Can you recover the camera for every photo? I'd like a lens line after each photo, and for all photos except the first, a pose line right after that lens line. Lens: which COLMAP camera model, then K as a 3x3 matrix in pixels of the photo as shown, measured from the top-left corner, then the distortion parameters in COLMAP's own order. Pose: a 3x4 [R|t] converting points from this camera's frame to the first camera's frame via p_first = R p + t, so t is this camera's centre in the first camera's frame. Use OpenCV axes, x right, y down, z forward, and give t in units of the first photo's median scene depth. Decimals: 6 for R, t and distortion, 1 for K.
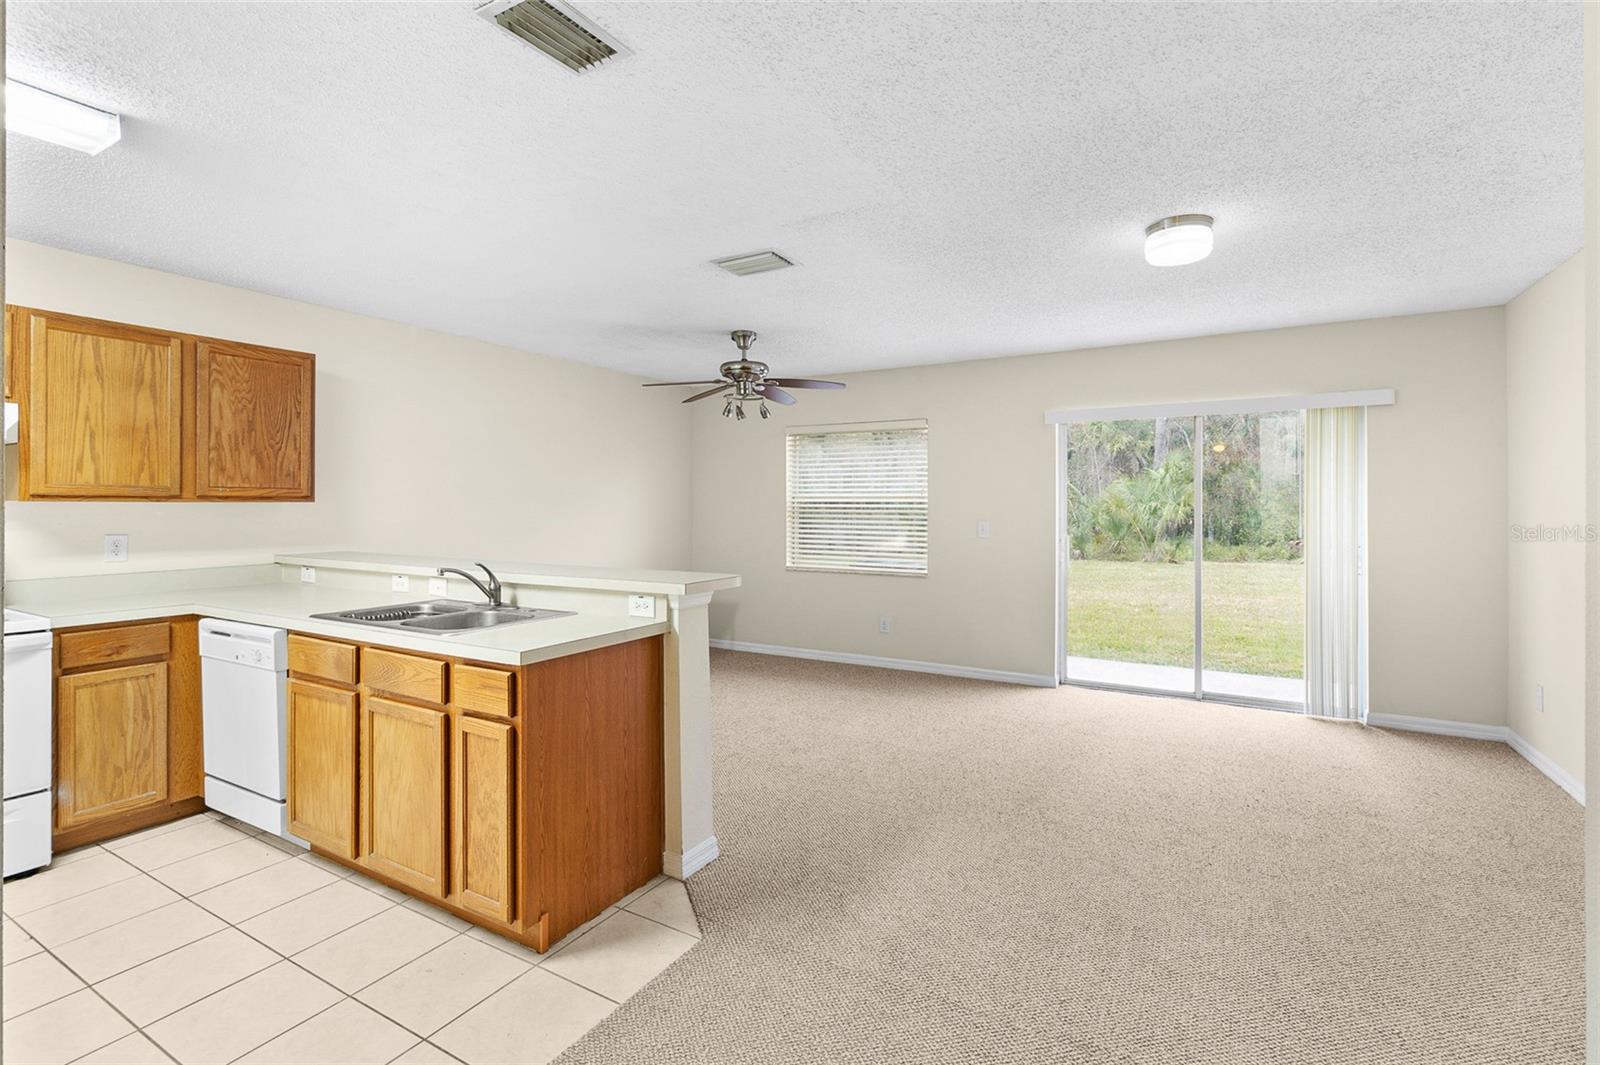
lens RADIAL K [[736.8, 0, 819.1], [0, 736.8, 496.3], [0, 0, 1]] dist [-0.000435, 0.000276]
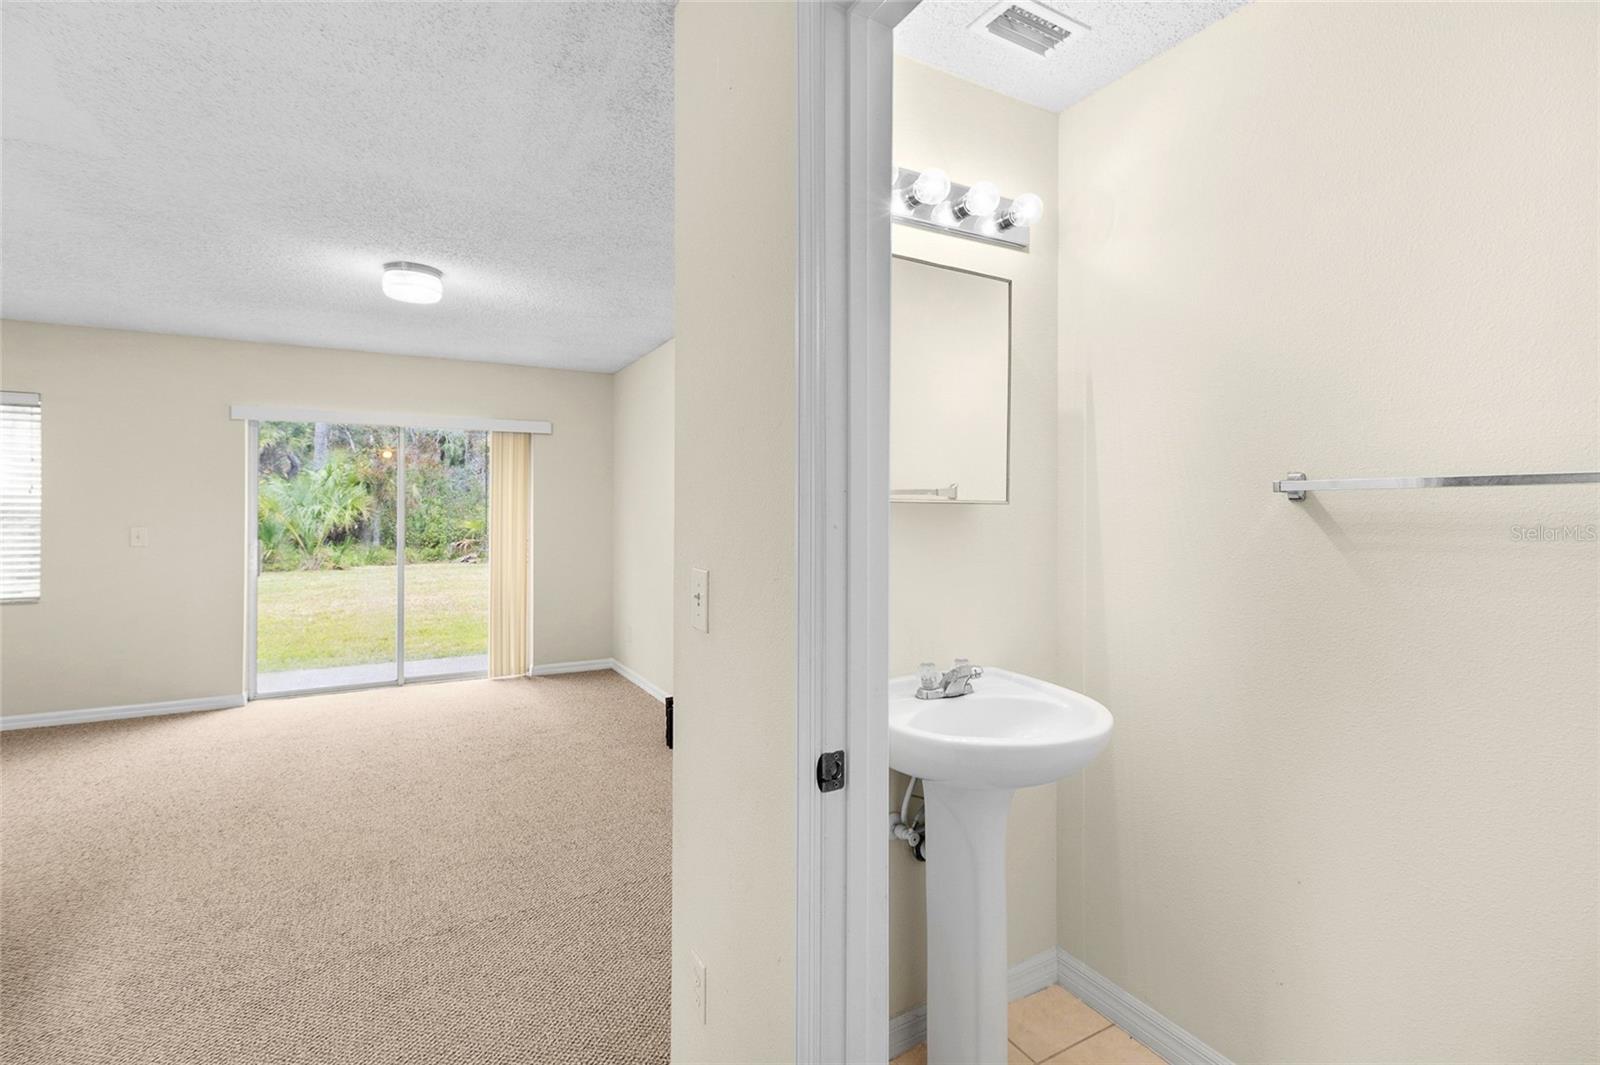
lens RADIAL K [[736.8, 0, 811.1], [0, 736.8, 523.8], [0, 0, 1]] dist [-0.000435, 0.000276]
pose [[0.514424, -0.013848, 0.857424, -0.165834], [-0.013396, 0.999618, 0.024181, -0.000892], [-0.857431, -0.023925, 0.514042, -0.130406]]
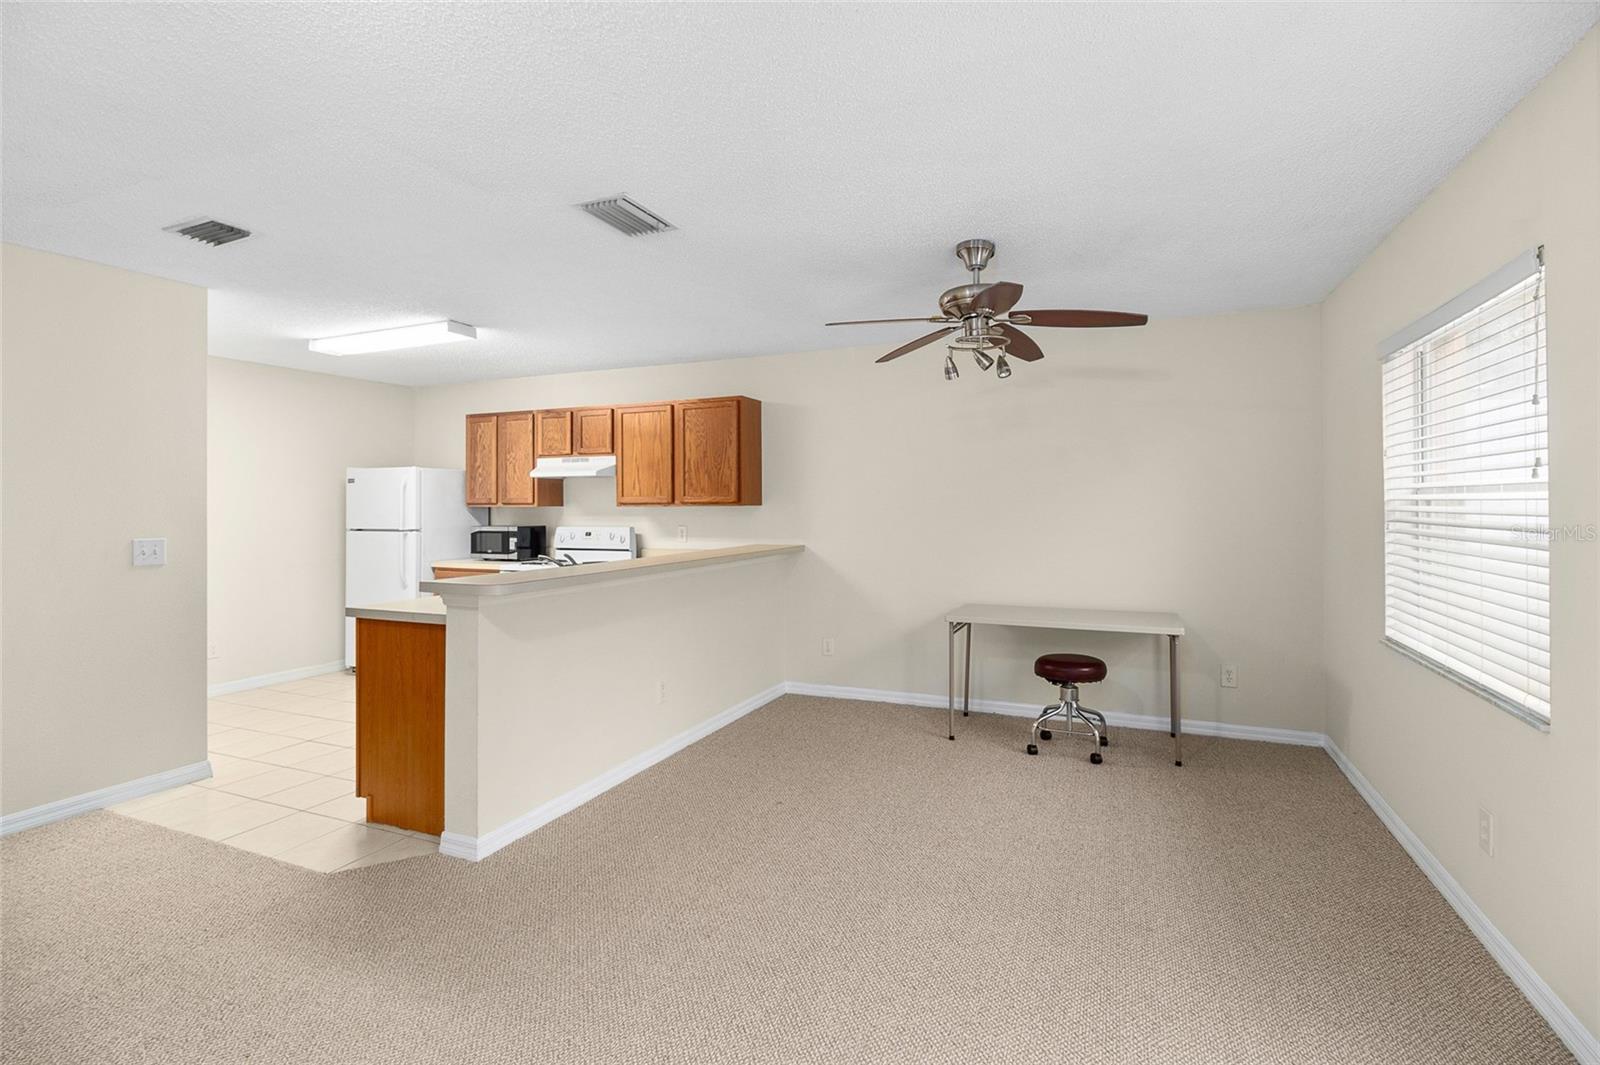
lens RADIAL K [[736.8, 0, 830.0], [0, 736.8, 508.9], [0, 0, 1]] dist [-0.000435, 0.000276]
pose [[0.115392, 0.001706, -0.993319, 0.736850], [0.013040, 0.999910, 0.003232, 0.011867], [0.993234, -0.013326, 0.115359, 1.110106]]
